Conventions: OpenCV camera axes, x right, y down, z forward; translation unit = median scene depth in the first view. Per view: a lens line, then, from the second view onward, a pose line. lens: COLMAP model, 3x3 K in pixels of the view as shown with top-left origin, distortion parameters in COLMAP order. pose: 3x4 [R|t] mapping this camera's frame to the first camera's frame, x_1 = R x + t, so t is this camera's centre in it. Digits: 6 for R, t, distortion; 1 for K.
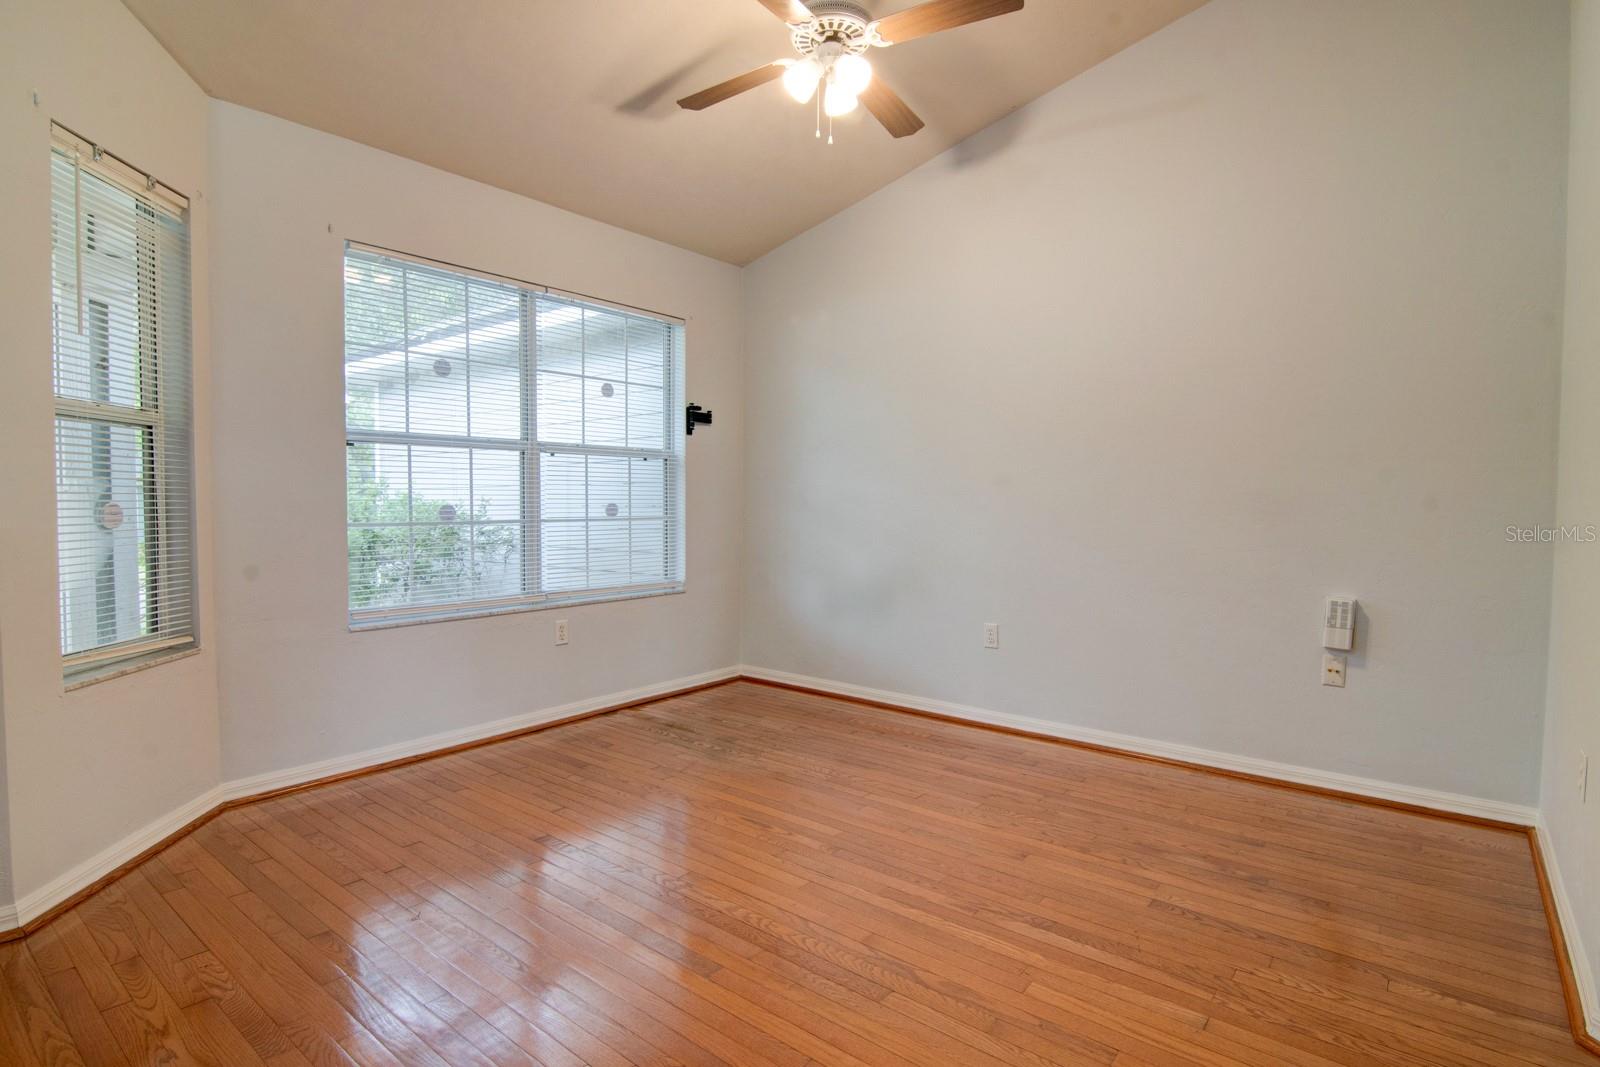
lens RADIAL K [[808.2, 0, 791.9], [0, 808.2, 533.5], [0, 0, 1]] dist [-0.003263, -0.013082]
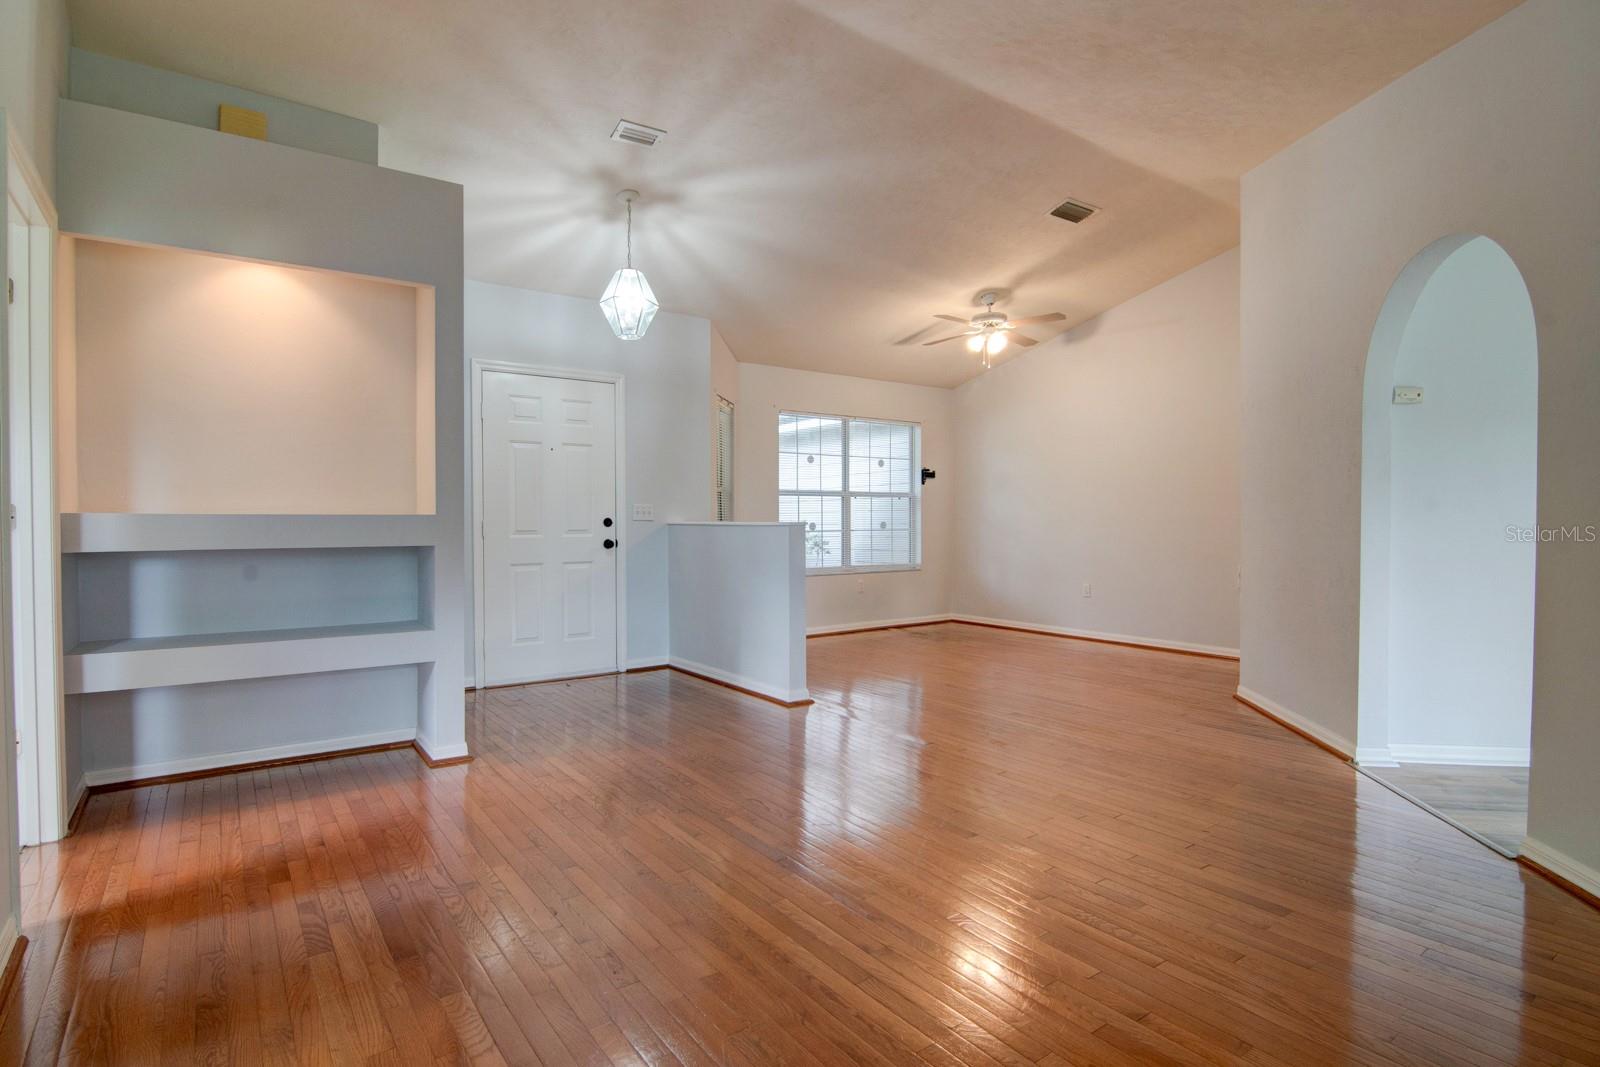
lens RADIAL K [[808.2, 0, 791.9], [0, 808.2, 533.5], [0, 0, 1]] dist [-0.003263, -0.013082]
pose [[0.966077, -0.003264, -0.258232, 0.063205], [-0.003794, 0.999633, -0.026828, 0.042874], [0.258225, 0.026897, 0.965710, -0.908715]]
